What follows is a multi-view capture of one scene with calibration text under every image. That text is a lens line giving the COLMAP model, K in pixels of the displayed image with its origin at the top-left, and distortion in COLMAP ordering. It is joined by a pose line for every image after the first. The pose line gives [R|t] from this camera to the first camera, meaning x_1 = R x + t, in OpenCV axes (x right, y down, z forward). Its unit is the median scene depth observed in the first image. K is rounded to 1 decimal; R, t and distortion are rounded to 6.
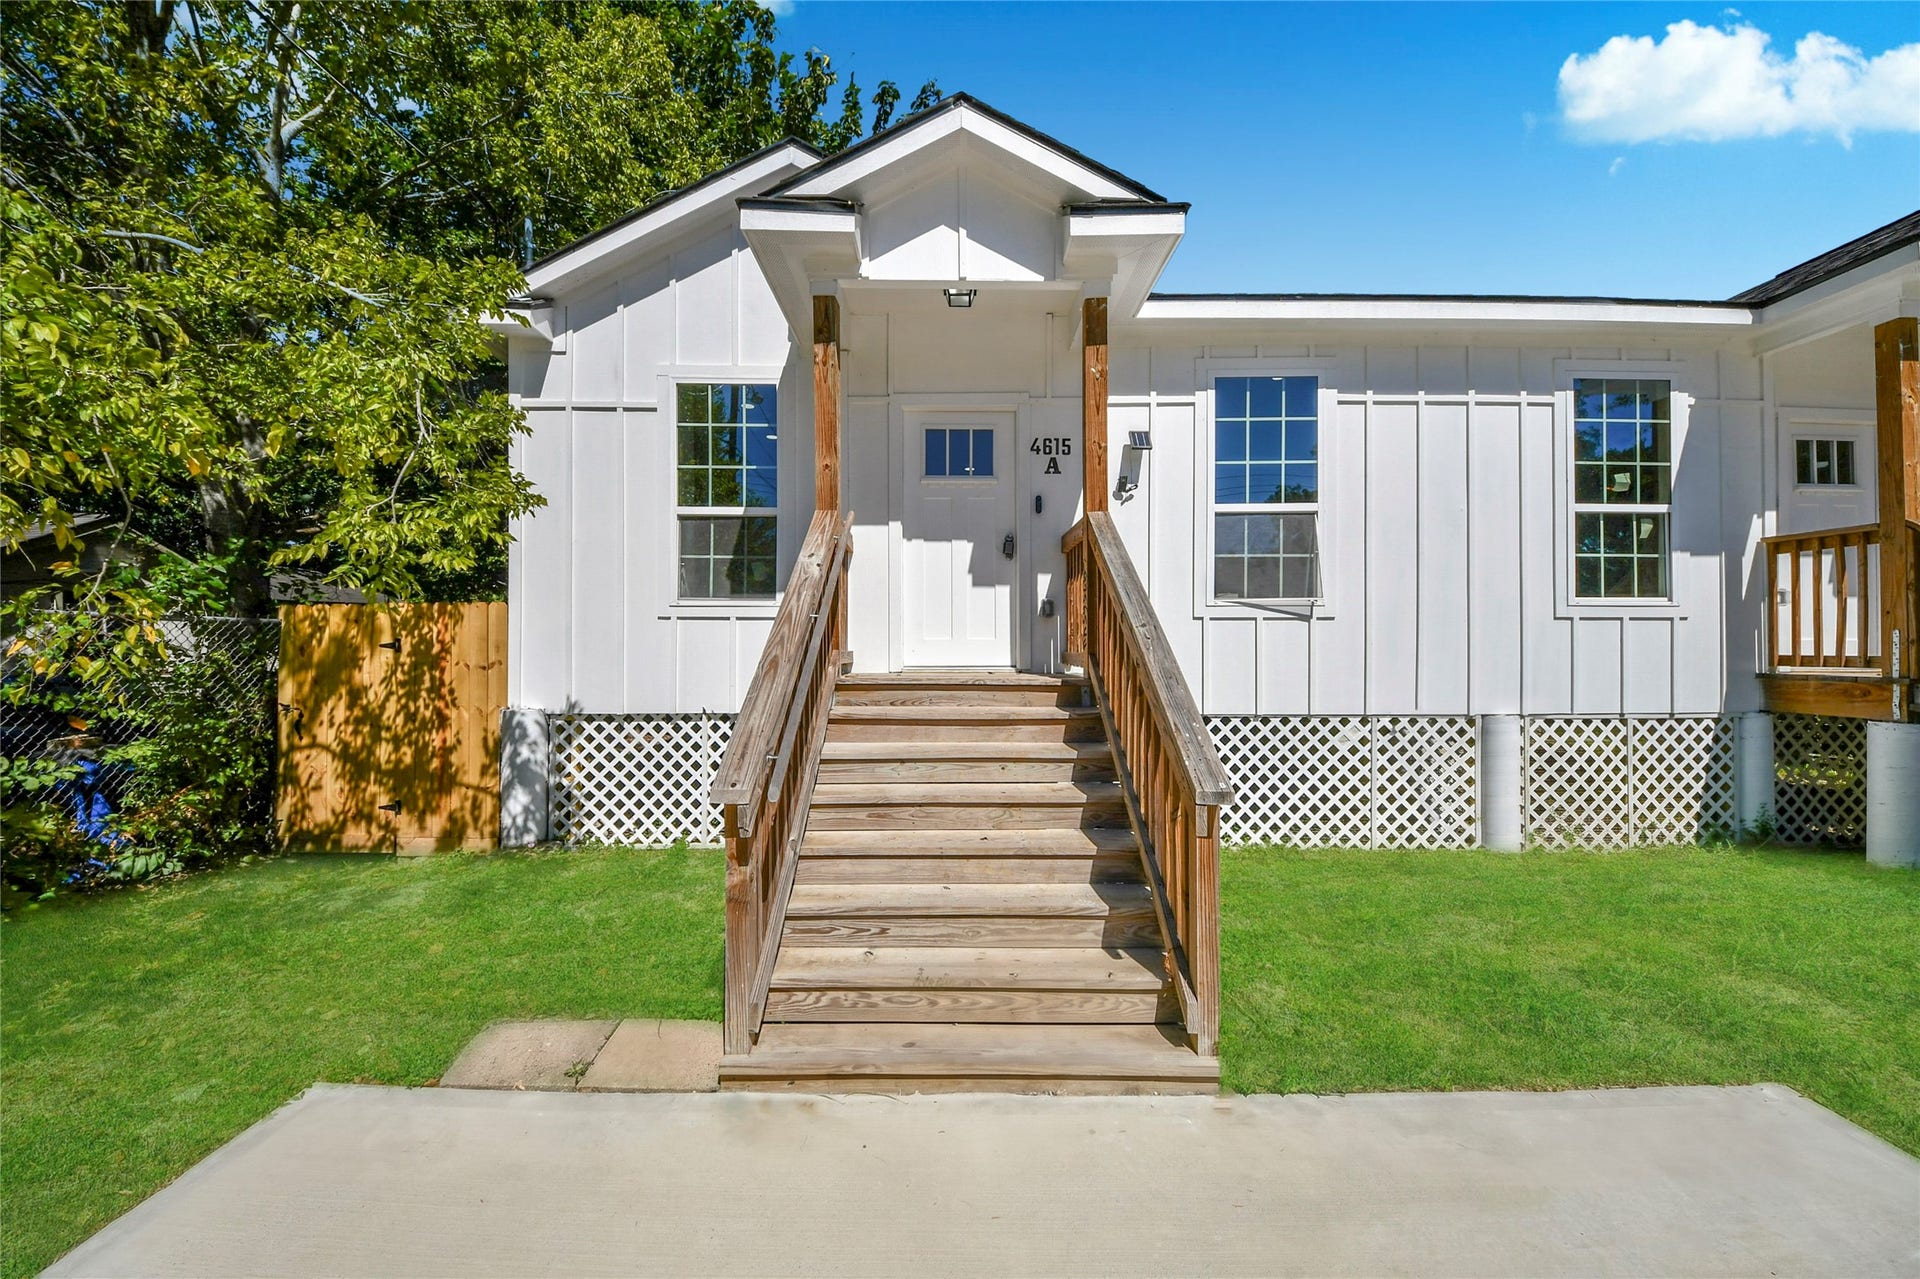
lens RADIAL K [[679.8, 0, 957.1], [0, 679.8, 642.6], [0, 0, 1]] dist [0.018564, -0.012173]
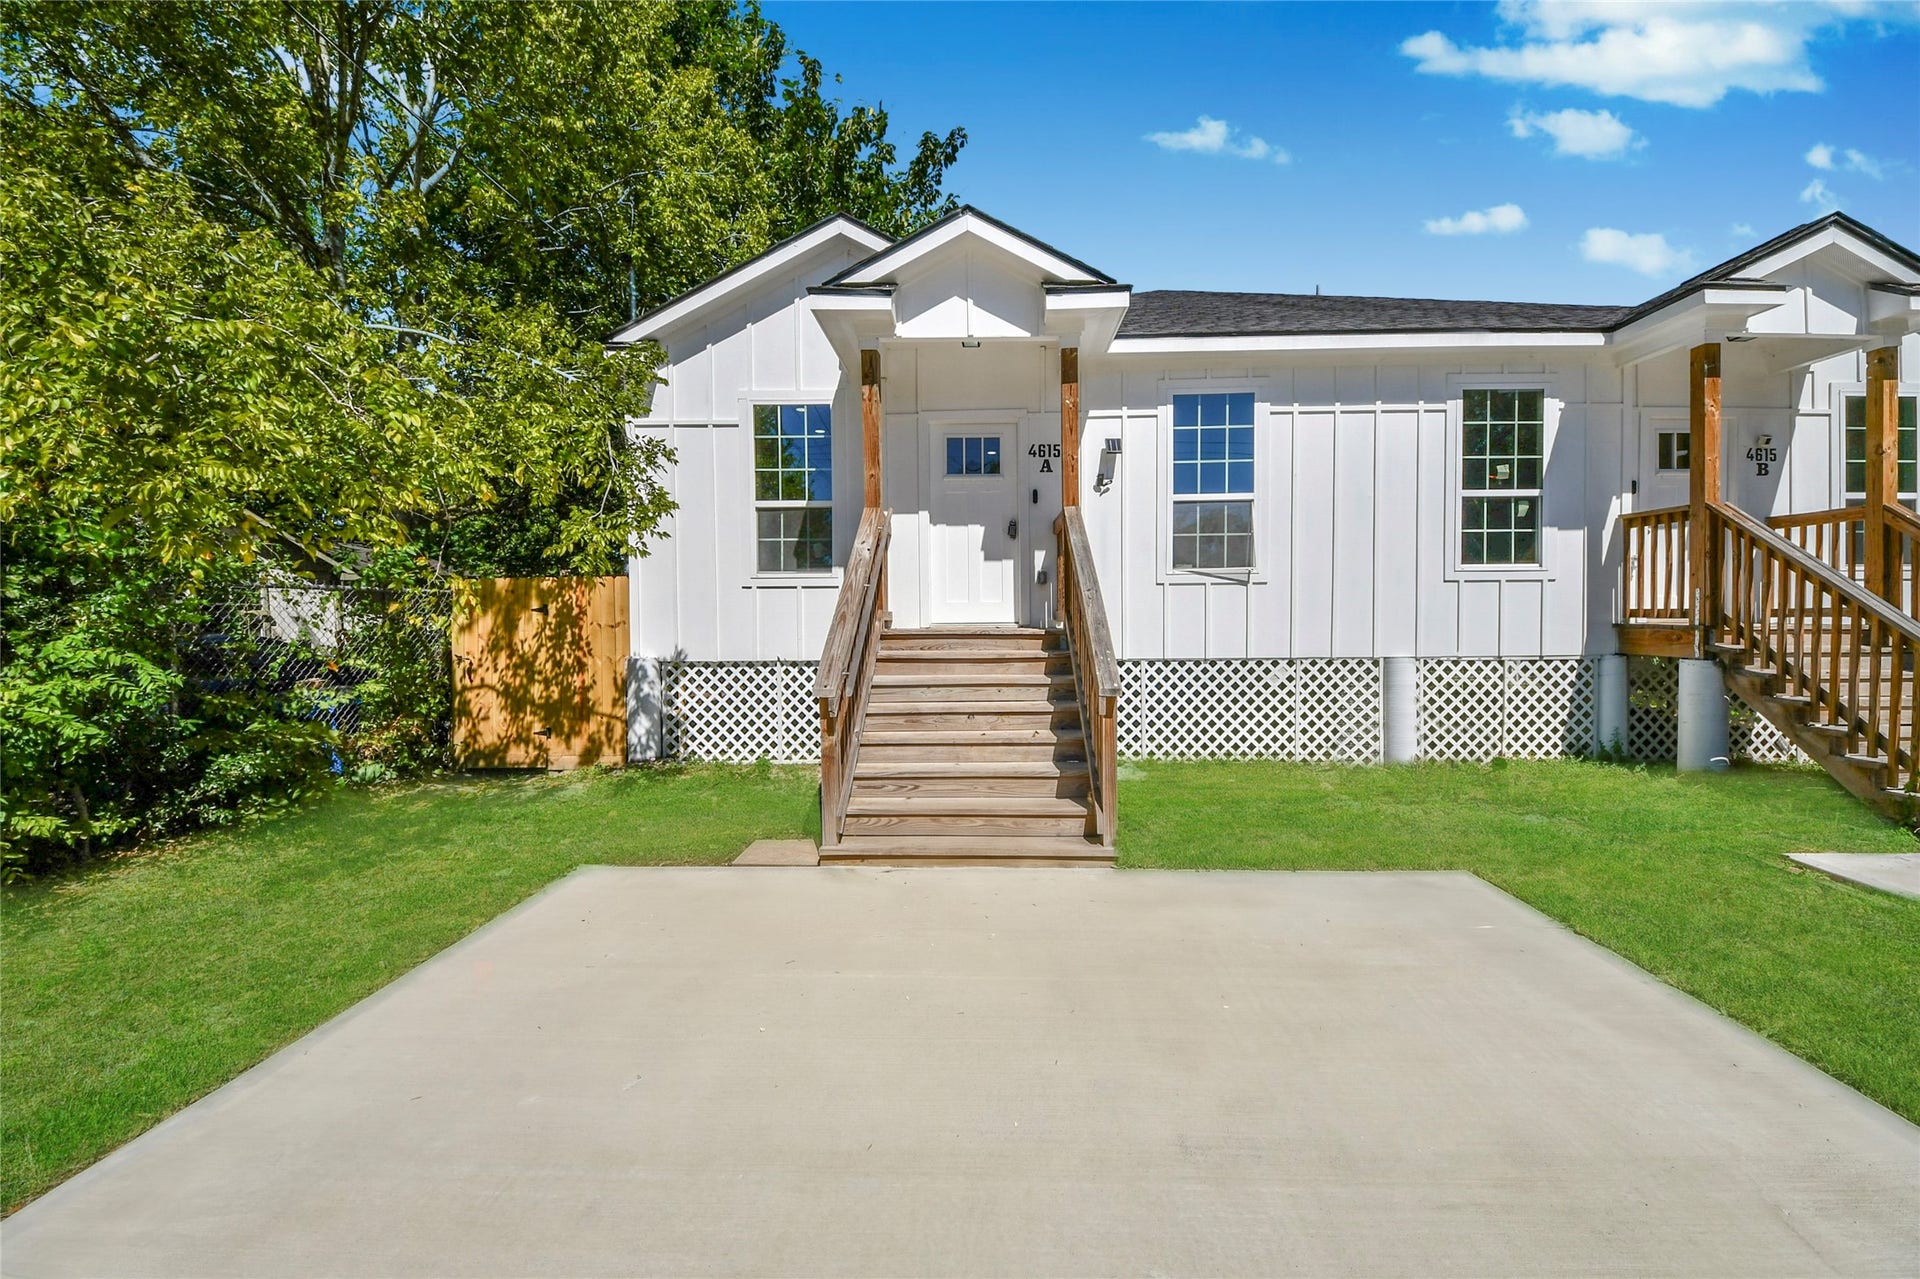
lens RADIAL K [[712.4, 0, 981.7], [0, 712.4, 629.9], [0, 0, 1]] dist [0.050739, -0.036724]
pose [[0.999712, -0.006903, -0.022981, 0.047909], [0.007573, 0.999545, 0.029199, 0.008967], [0.022769, -0.029364, 0.999309, -0.357831]]
